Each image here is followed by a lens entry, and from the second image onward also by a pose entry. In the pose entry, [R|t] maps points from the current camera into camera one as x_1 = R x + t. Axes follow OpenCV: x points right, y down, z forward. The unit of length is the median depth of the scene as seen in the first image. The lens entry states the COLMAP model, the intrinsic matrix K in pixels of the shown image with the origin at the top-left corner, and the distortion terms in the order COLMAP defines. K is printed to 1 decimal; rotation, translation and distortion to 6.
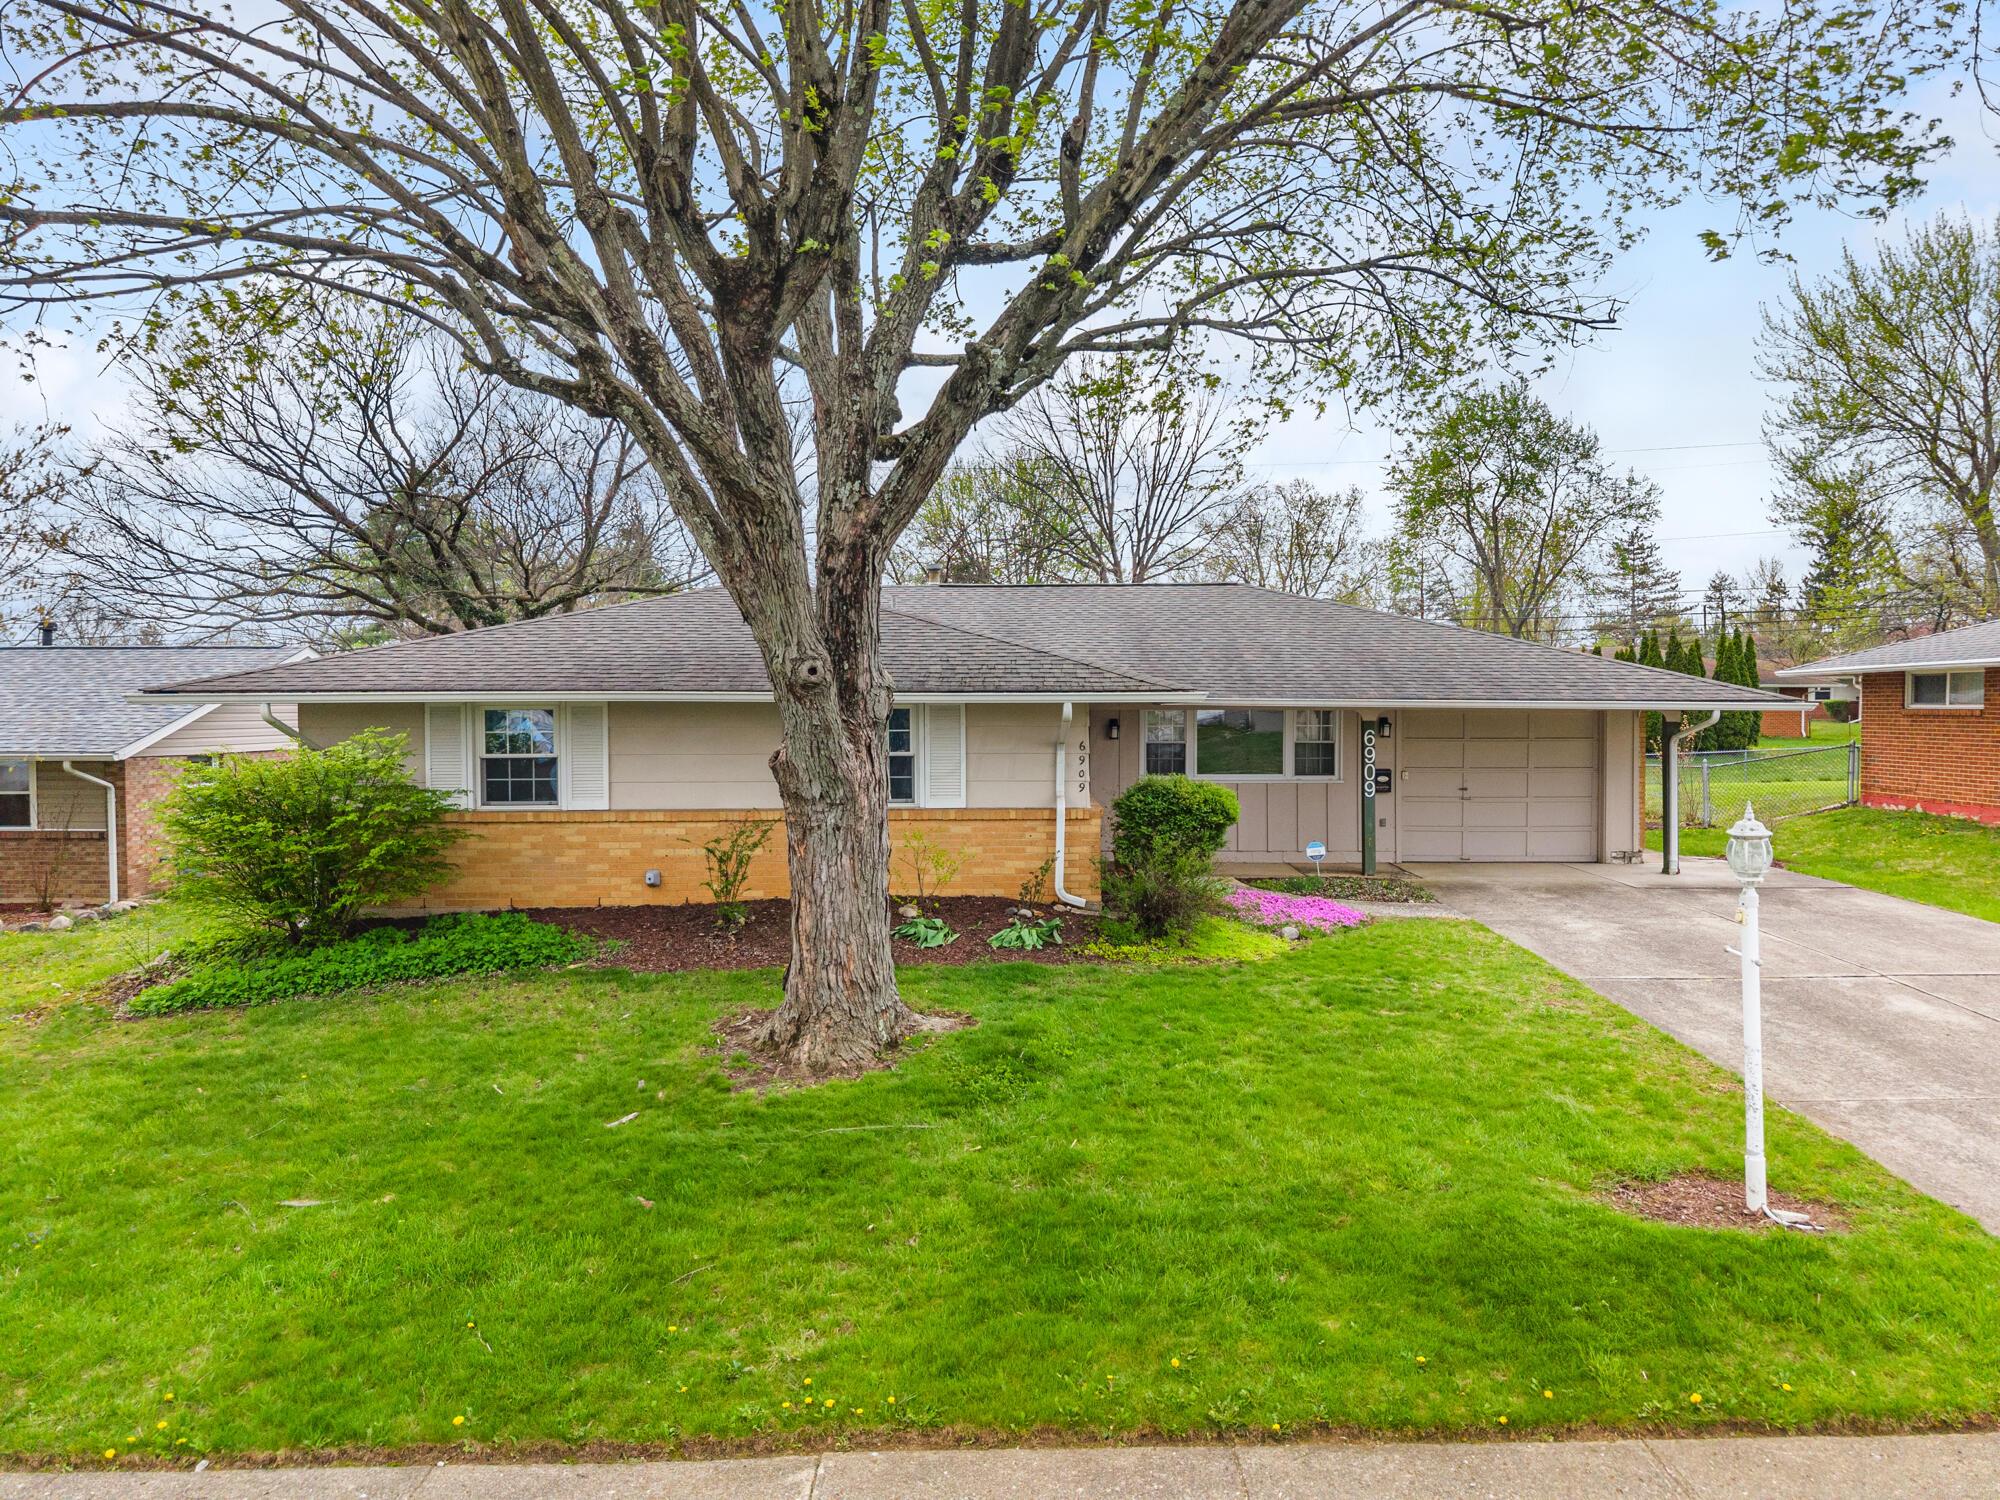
lens RADIAL K [[1343.4, 0, 1010.7], [0, 1343.4, 749.1], [0, 0, 1]] dist [0.022998, -0.024880]
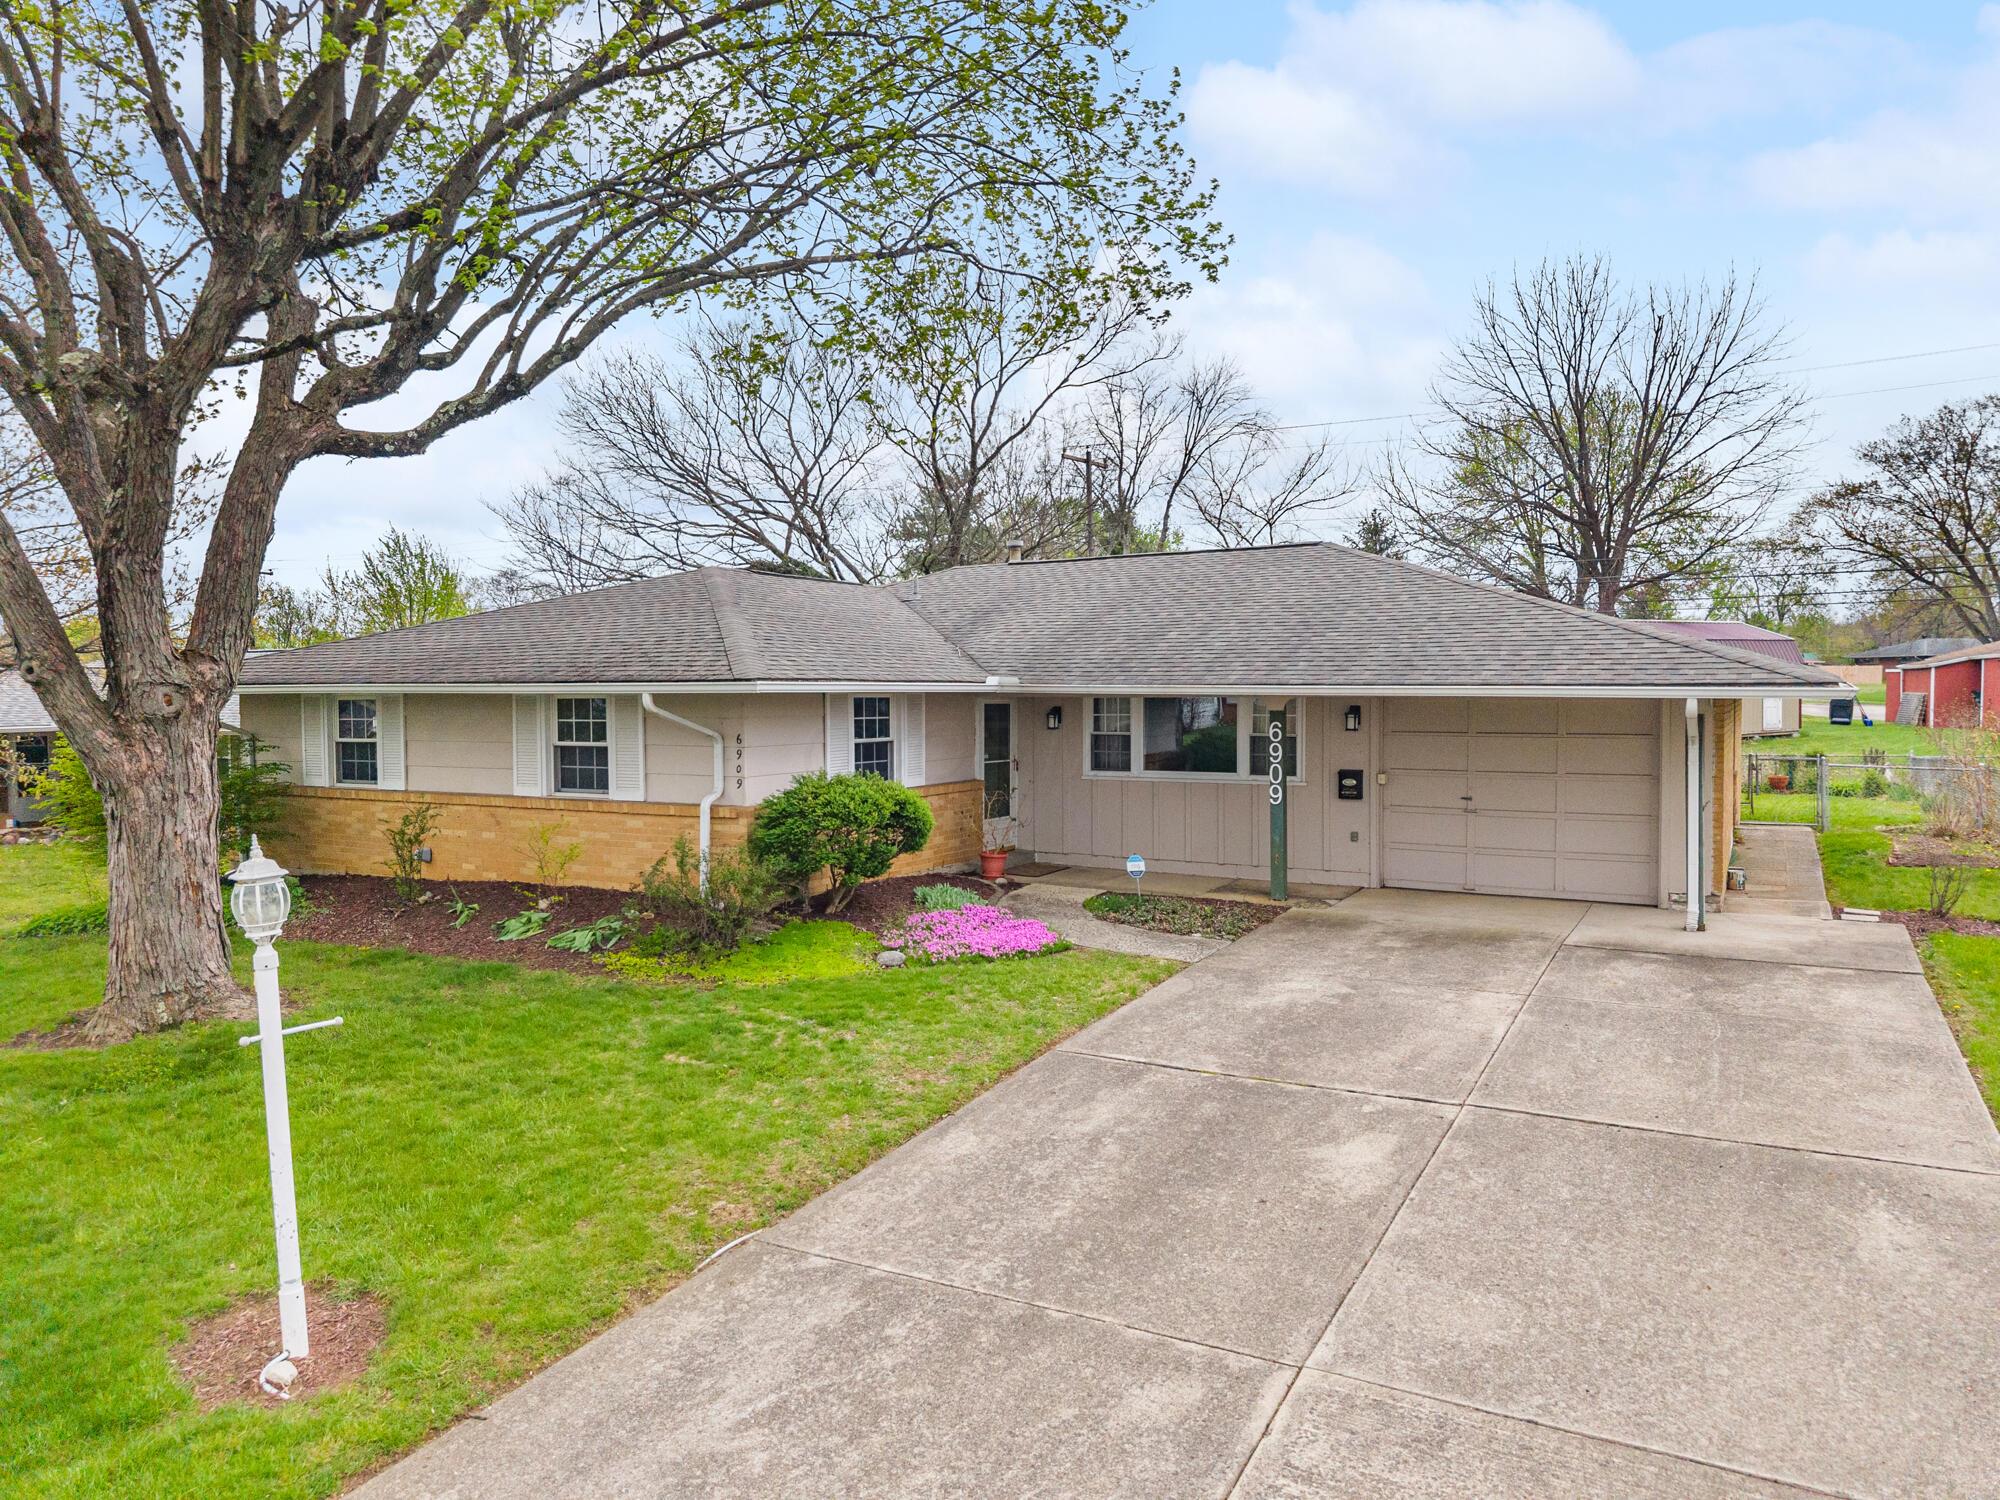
lens RADIAL K [[1343.4, 0, 991.0], [0, 1343.4, 746.2], [0, 0, 1]] dist [0.022998, -0.024880]
pose [[0.903984, 0.013984, -0.427337, 0.430050], [-0.010776, 0.999893, 0.009926, -0.005588], [0.427430, -0.004368, 0.904038, 0.166866]]
